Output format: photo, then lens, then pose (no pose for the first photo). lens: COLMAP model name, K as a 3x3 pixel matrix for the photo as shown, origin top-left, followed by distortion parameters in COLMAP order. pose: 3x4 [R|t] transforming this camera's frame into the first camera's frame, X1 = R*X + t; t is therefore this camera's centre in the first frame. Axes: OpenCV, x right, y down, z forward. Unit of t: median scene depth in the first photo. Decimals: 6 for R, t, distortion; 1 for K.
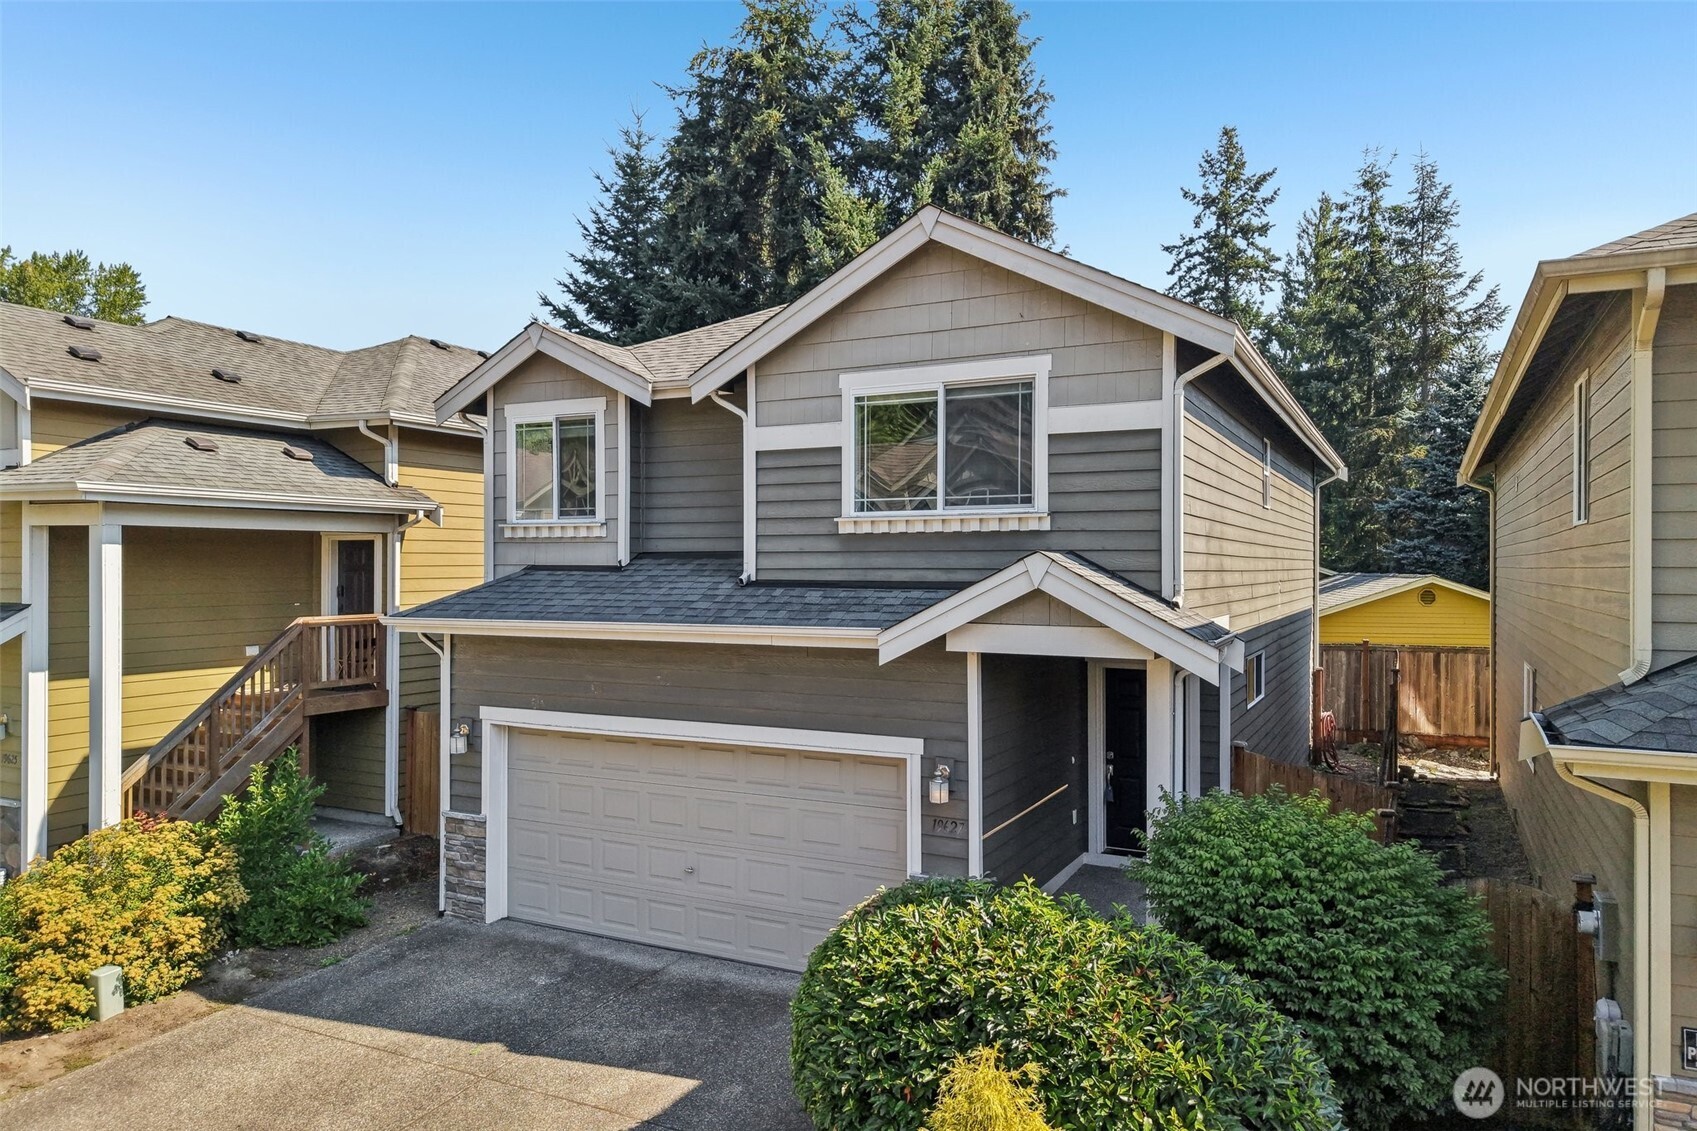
lens RADIAL K [[1145.5, 0, 843.4], [0, 1145.5, 566.8], [0, 0, 1]] dist [0.015233, -0.009433]
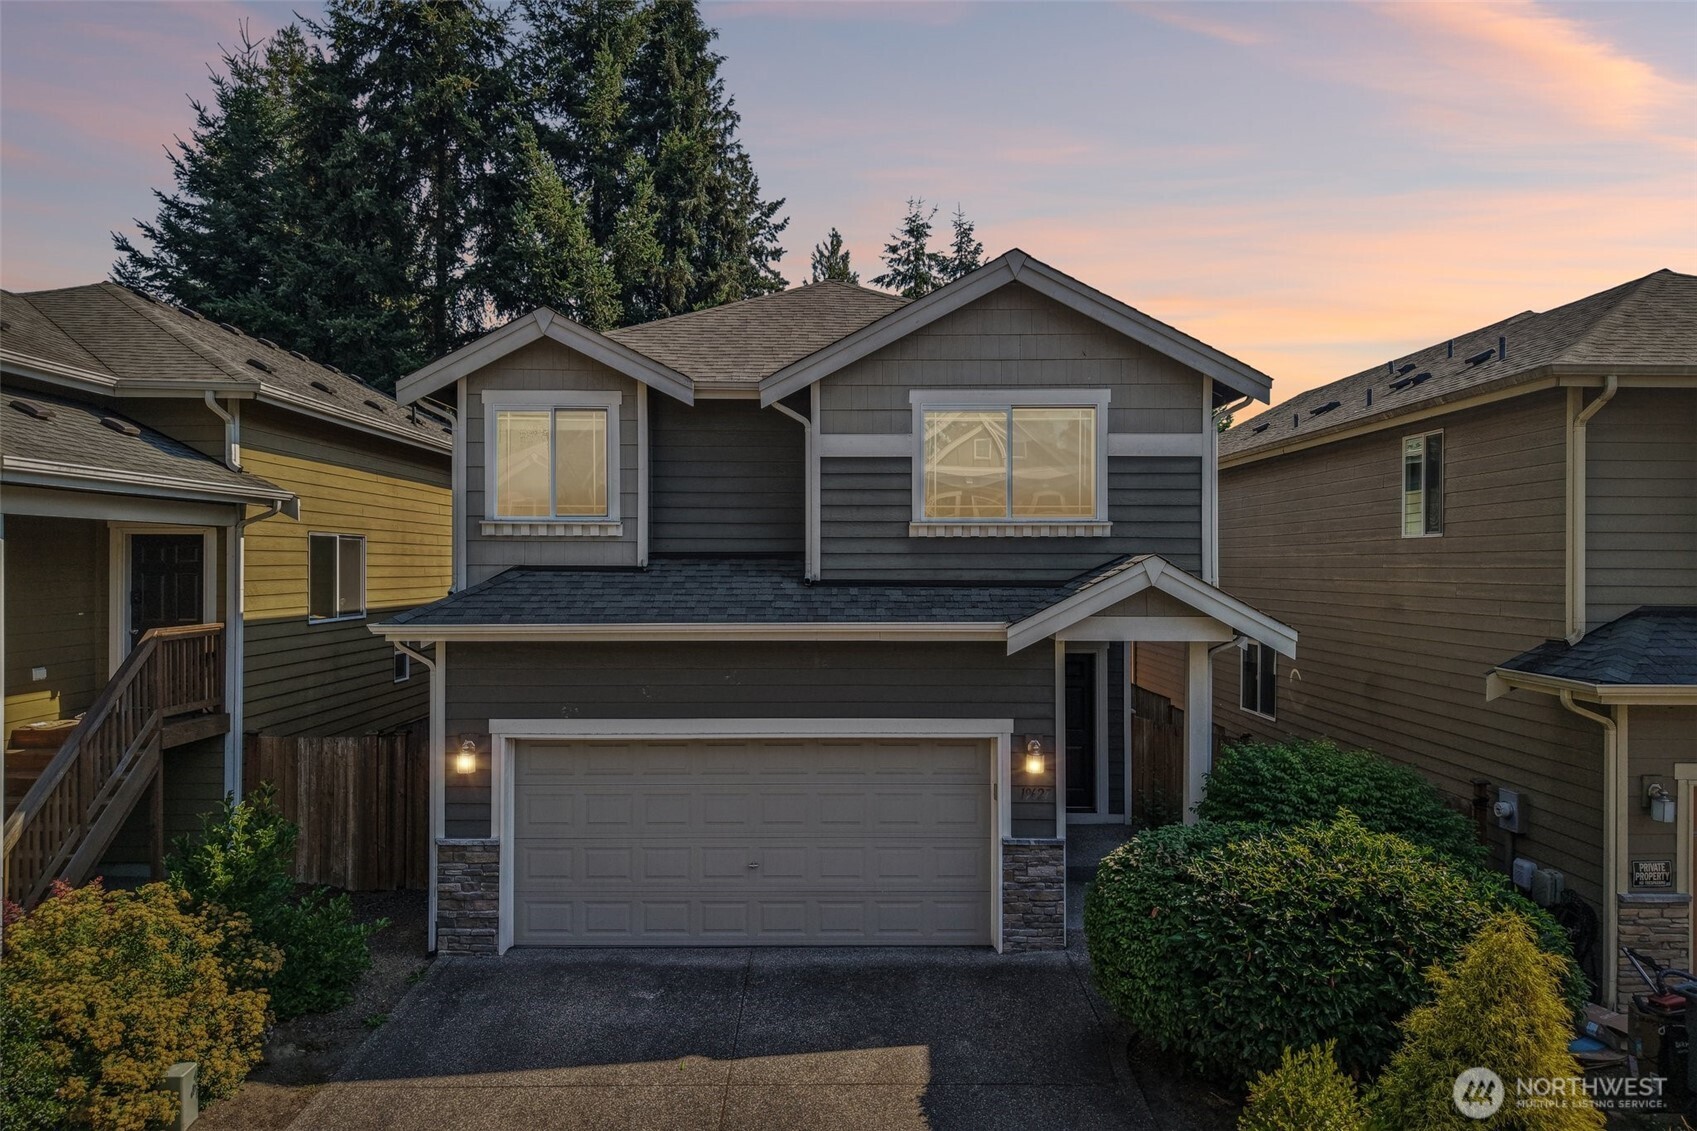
lens RADIAL K [[1145.5, 0, 841.4], [0, 1145.5, 566.8], [0, 0, 1]] dist [0.015233, -0.009433]
pose [[0.884592, -0.001450, 0.466364, -0.497015], [-0.000028, 0.999995, 0.003162, -0.003508], [-0.466367, -0.002810, 0.884587, 0.059671]]
